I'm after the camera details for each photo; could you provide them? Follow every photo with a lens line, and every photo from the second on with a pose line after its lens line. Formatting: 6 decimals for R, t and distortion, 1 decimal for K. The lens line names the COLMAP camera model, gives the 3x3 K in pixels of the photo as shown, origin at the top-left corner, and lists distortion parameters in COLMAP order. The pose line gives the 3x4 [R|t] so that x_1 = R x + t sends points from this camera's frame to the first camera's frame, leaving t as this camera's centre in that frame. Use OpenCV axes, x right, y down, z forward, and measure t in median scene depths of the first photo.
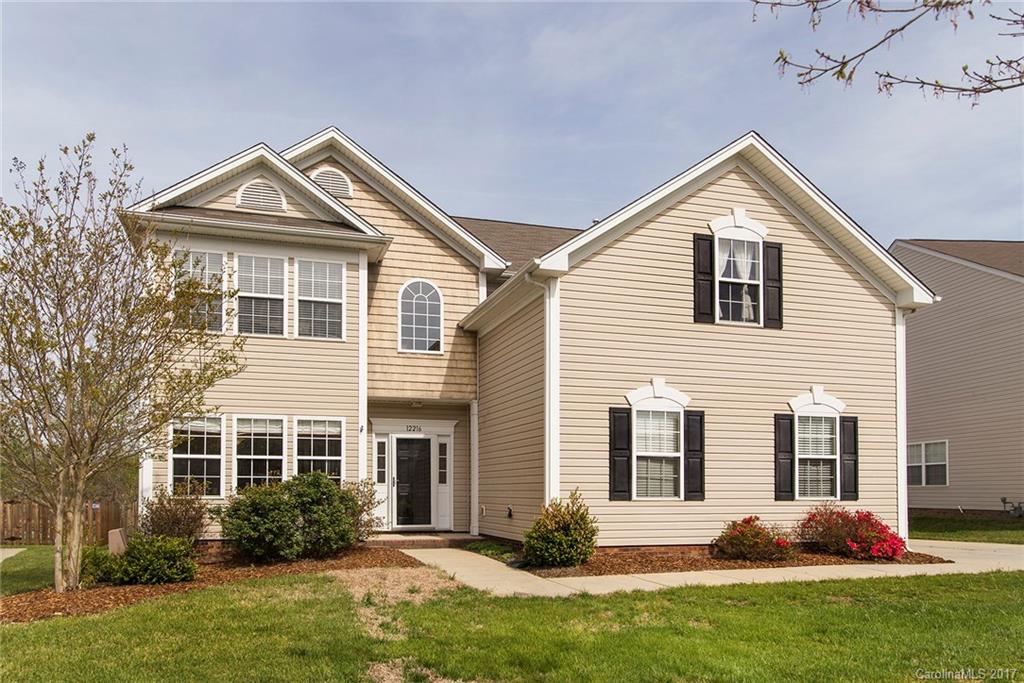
lens RADIAL K [[616.6, 0, 512.1], [0, 616.6, 356.2], [0, 0, 1]] dist [0.000410, 0.000062]
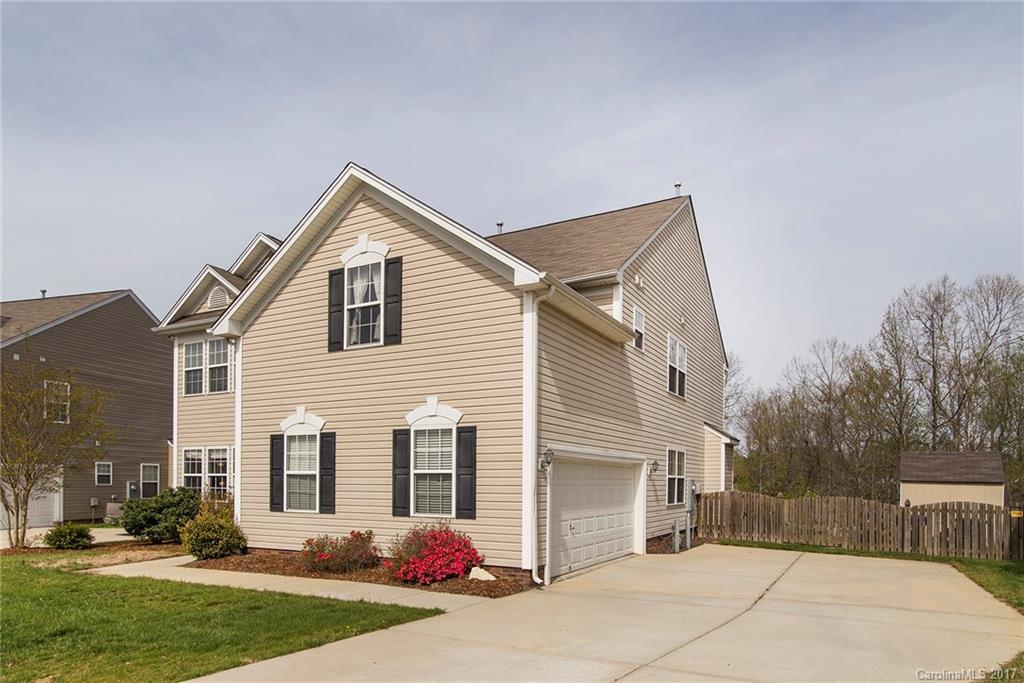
lens RADIAL K [[627.3, 0, 512.0], [0, 627.3, 341.5], [0, 0, 1]] dist [-0.000264, -0.000692]
pose [[0.738844, -0.144277, -0.658251, 1.256514], [0.144910, 0.987976, -0.053896, 0.034258], [0.658112, -0.055566, 0.750867, 0.362901]]
